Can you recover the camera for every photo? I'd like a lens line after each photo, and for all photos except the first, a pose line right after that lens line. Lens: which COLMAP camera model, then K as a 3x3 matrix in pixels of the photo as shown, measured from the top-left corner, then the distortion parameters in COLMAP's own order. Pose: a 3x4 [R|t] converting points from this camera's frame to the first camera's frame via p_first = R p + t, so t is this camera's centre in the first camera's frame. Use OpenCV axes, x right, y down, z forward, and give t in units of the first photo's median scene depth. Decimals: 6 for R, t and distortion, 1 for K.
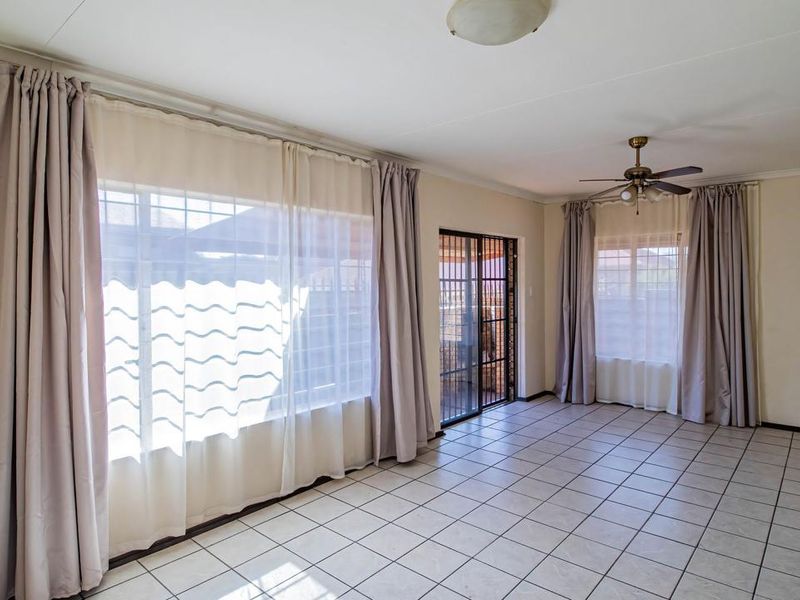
lens RADIAL K [[488.9, 0, 401.1], [0, 488.9, 295.2], [0, 0, 1]] dist [0.024153, -0.001590]
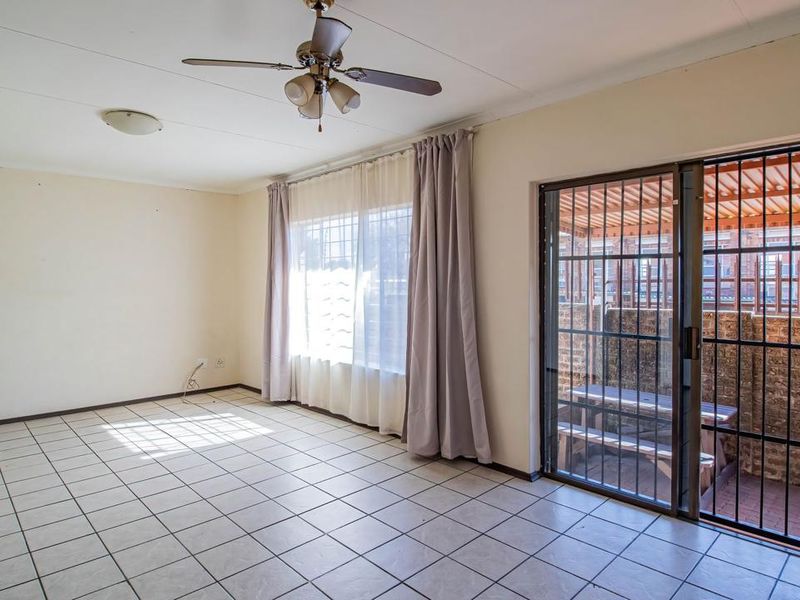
lens RADIAL K [[488.9, 0, 405.4], [0, 488.9, 293.0], [0, 0, 1]] dist [0.024153, -0.001590]
pose [[-0.076055, 0.028556, -0.996695, 1.145137], [-0.021155, 0.999319, 0.030246, -0.000315], [0.996879, 0.023386, -0.075399, 1.264849]]
